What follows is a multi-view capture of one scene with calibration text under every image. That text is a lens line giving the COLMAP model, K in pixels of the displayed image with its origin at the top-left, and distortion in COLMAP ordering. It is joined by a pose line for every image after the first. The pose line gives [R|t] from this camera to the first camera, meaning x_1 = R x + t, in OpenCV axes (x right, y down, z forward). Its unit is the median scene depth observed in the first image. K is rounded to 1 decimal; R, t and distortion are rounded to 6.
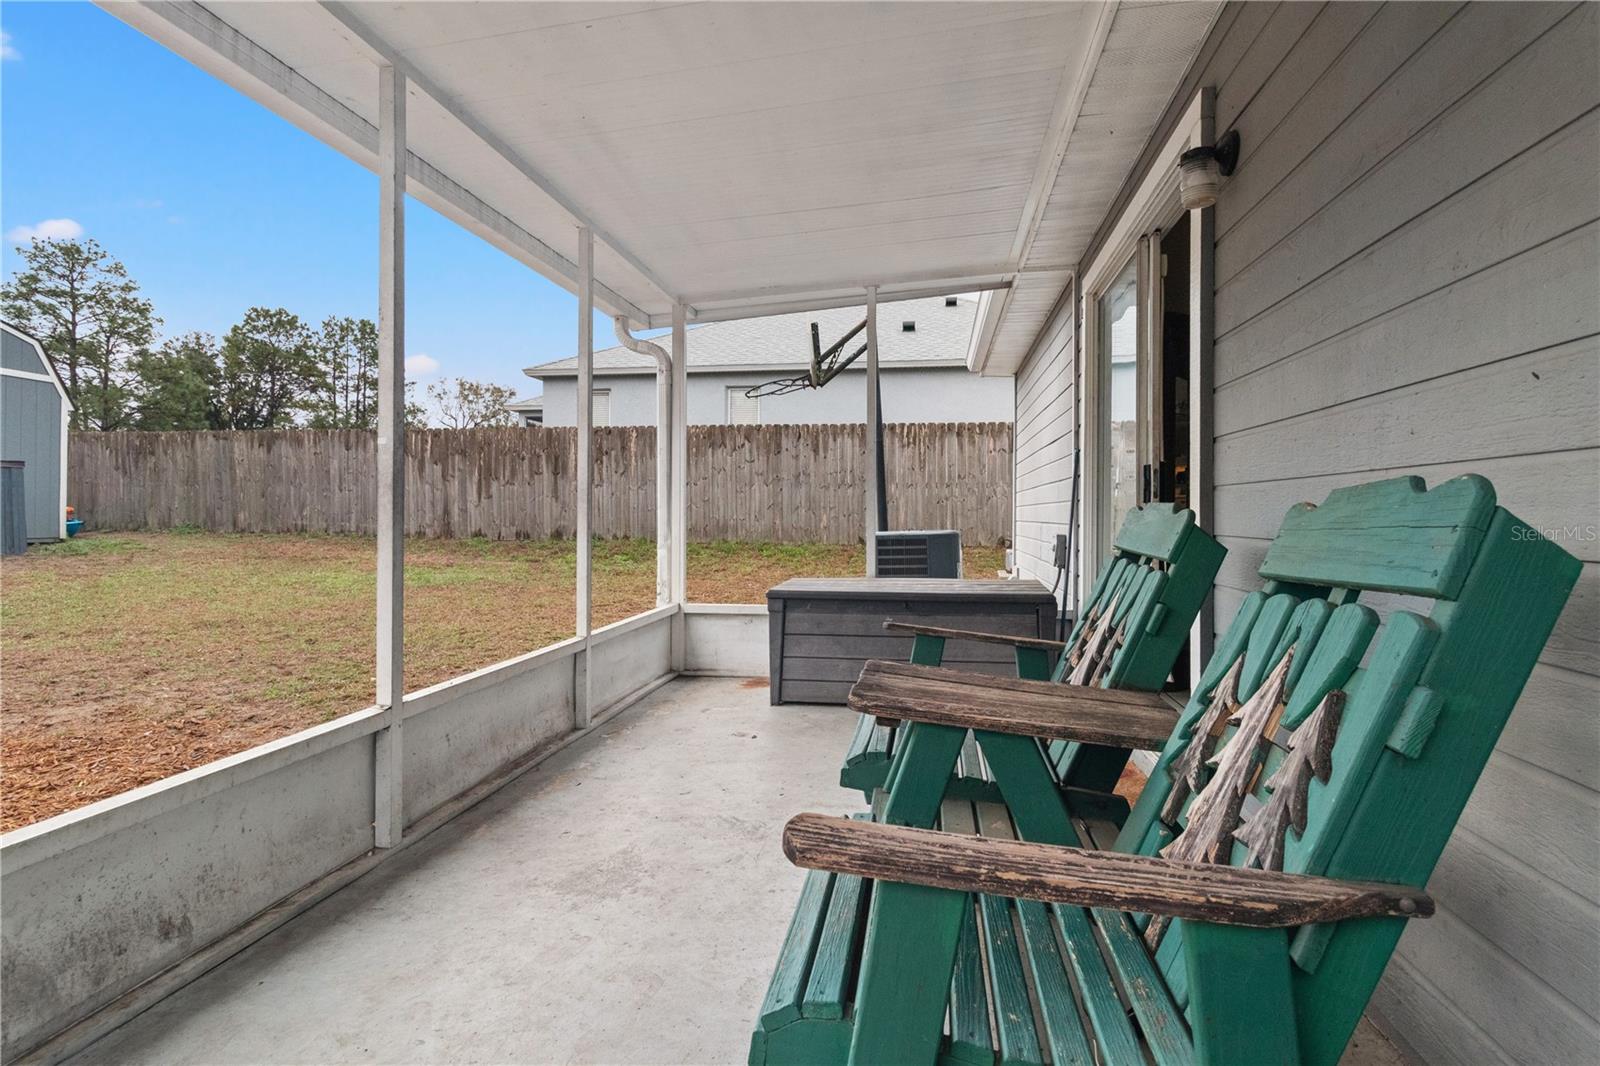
lens RADIAL K [[845.7, 0, 799.8], [0, 845.7, 526.5], [0, 0, 1]] dist [0.001207, 0.004015]
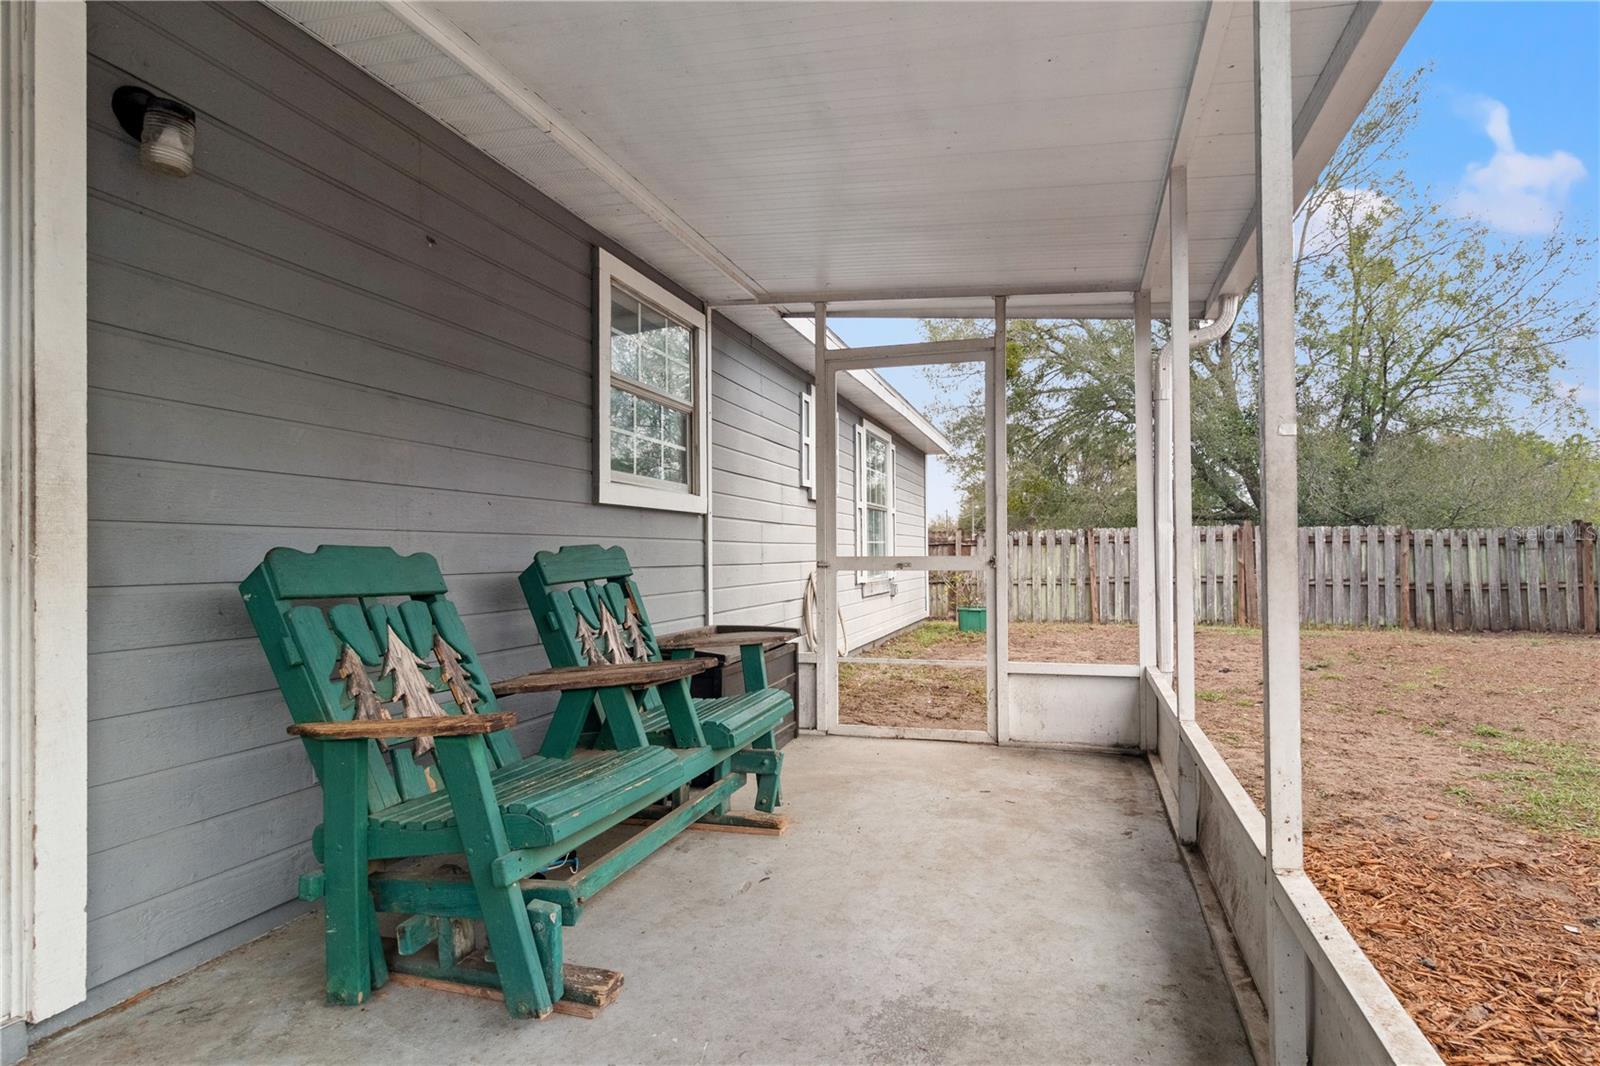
lens RADIAL K [[845.7, 0, 800.7], [0, 845.7, 538.1], [0, 0, 1]] dist [0.001207, 0.004015]
pose [[-0.988215, 0.010524, 0.152713, -0.281117], [0.010275, 0.999944, -0.002420, -0.029705], [-0.152730, -0.000822, -0.988268, 1.956514]]
